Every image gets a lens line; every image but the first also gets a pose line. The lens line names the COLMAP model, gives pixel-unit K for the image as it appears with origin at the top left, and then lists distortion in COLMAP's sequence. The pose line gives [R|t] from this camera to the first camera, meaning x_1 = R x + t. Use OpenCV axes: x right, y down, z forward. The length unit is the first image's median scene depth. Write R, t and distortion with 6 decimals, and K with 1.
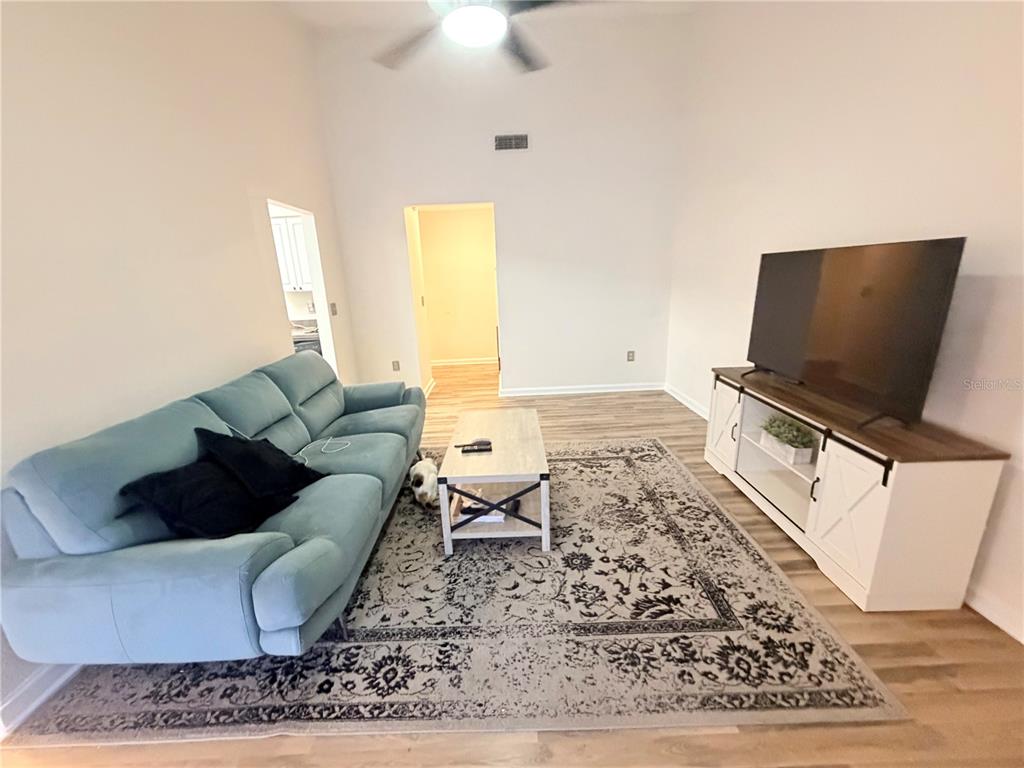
lens RADIAL K [[408.4, 0, 512.7], [0, 408.4, 388.0], [0, 0, 1]] dist [0.000597, -0.000401]
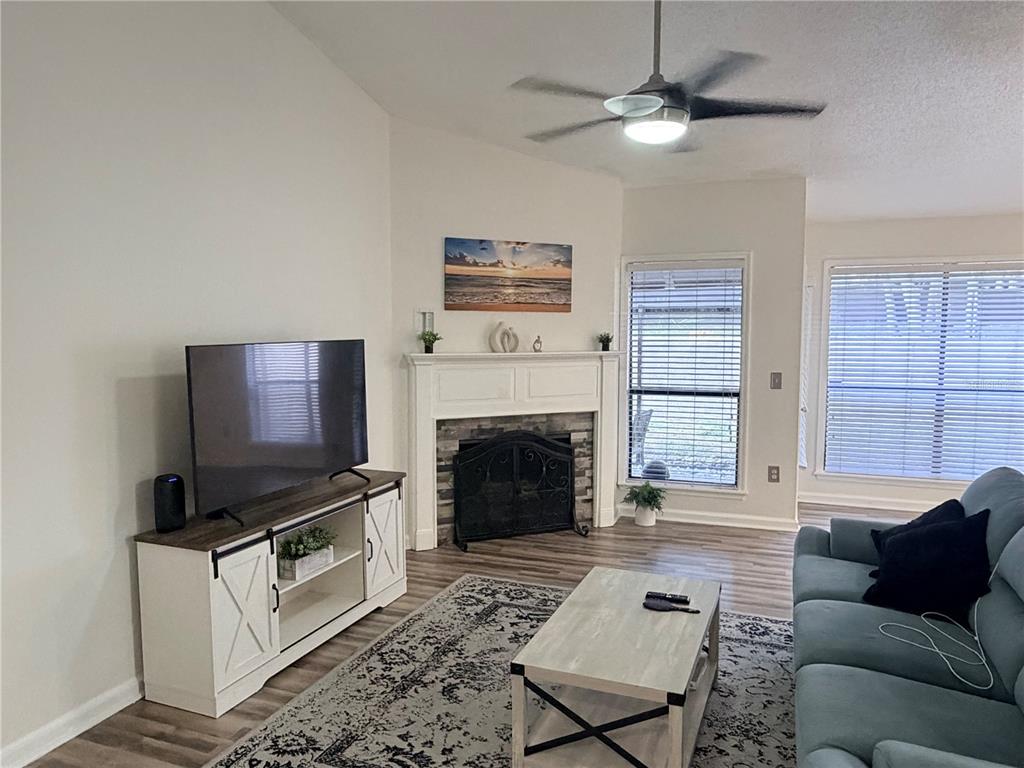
lens RADIAL K [[708.1, 0, 513.3], [0, 708.1, 383.2], [0, 0, 1]] dist [0.001644, -0.000113]
pose [[-0.920594, 0.012105, 0.390332, -0.369341], [0.144557, 0.939083, 0.311811, -0.702535], [-0.362780, 0.343477, -0.866265, 2.301973]]
